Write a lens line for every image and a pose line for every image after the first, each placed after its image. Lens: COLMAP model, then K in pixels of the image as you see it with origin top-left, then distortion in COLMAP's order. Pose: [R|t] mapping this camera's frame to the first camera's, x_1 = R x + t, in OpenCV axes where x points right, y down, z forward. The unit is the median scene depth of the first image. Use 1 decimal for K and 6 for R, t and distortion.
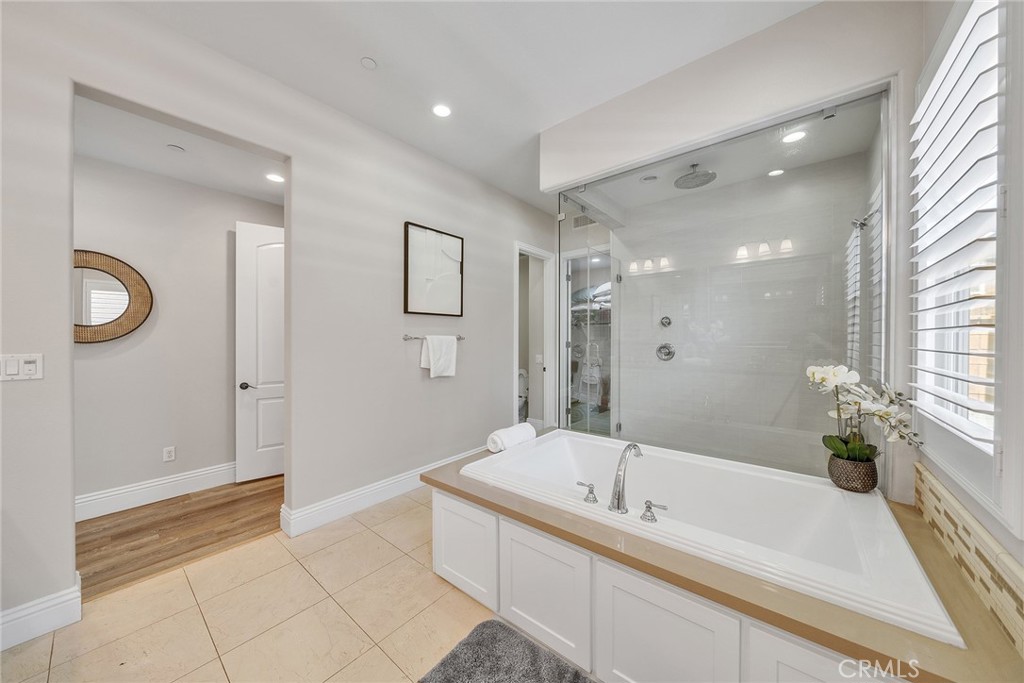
lens RADIAL K [[351.1, 0, 505.4], [0, 351.1, 340.3], [0, 0, 1]] dist [-0.001491, -0.000189]
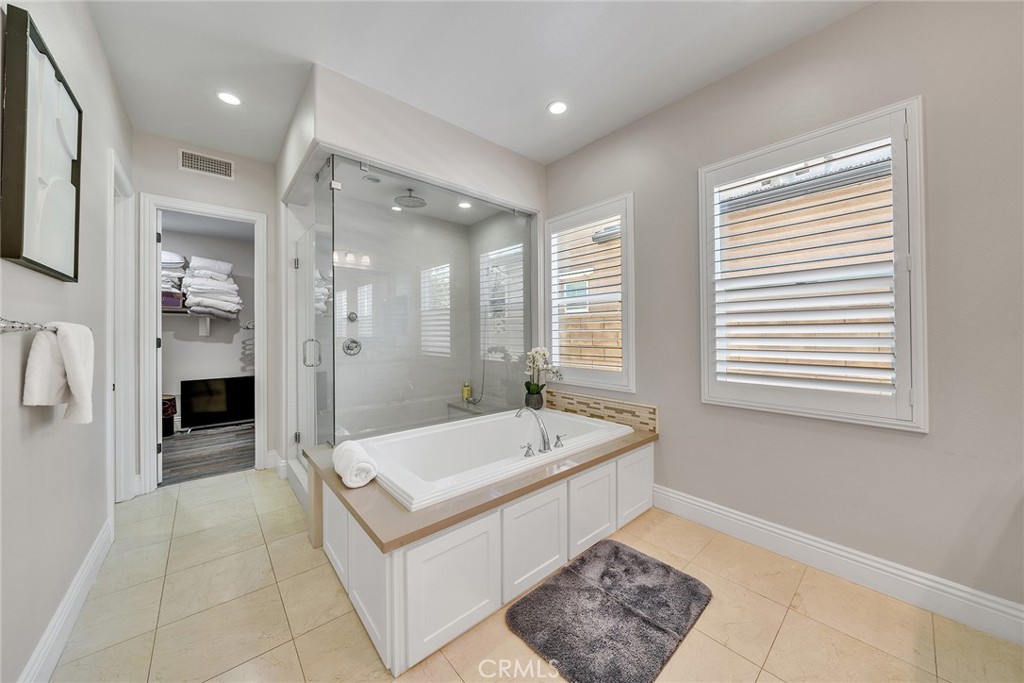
lens RADIAL K [[350.7, 0, 499.1], [0, 350.7, 332.5], [0, 0, 1]] dist [-0.000259, -0.000046]
pose [[0.168656, 0.006244, 0.985655, -0.798369], [0.000857, 0.999979, -0.006482, 0.003334], [-0.985675, 0.001938, 0.168647, 0.658565]]
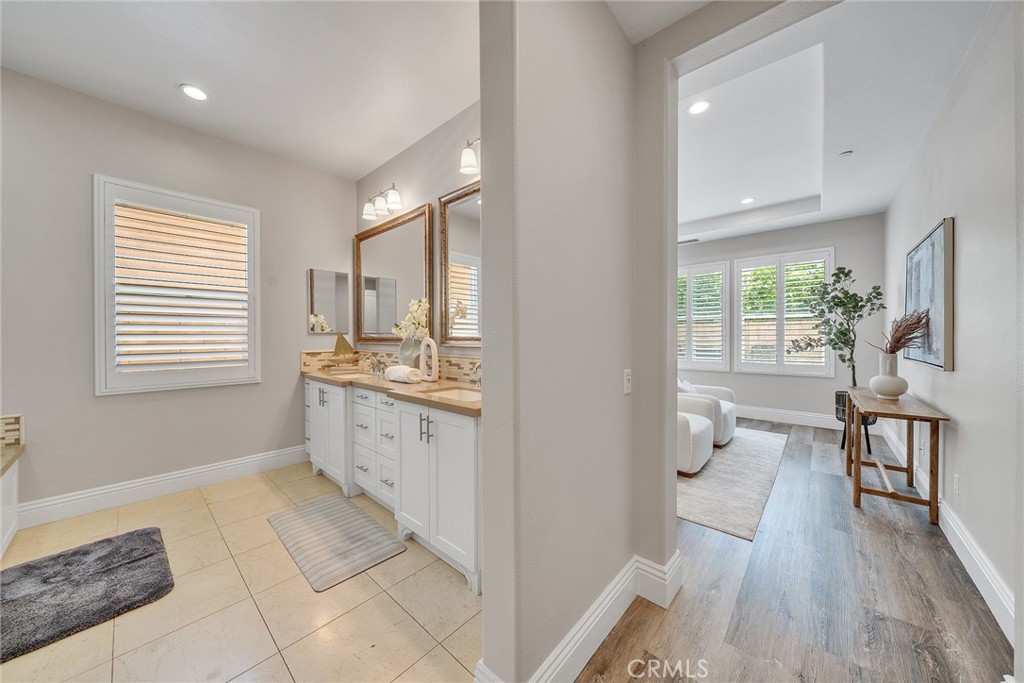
lens RADIAL K [[337.3, 0, 509.8], [0, 337.3, 339.6], [0, 0, 1]] dist [-0.001795, -0.000035]
pose [[-0.999080, 0.005442, 0.042542, -1.065073], [0.005817, 0.999945, 0.008695, 0.031352], [-0.042493, 0.008934, -0.999057, 1.380252]]
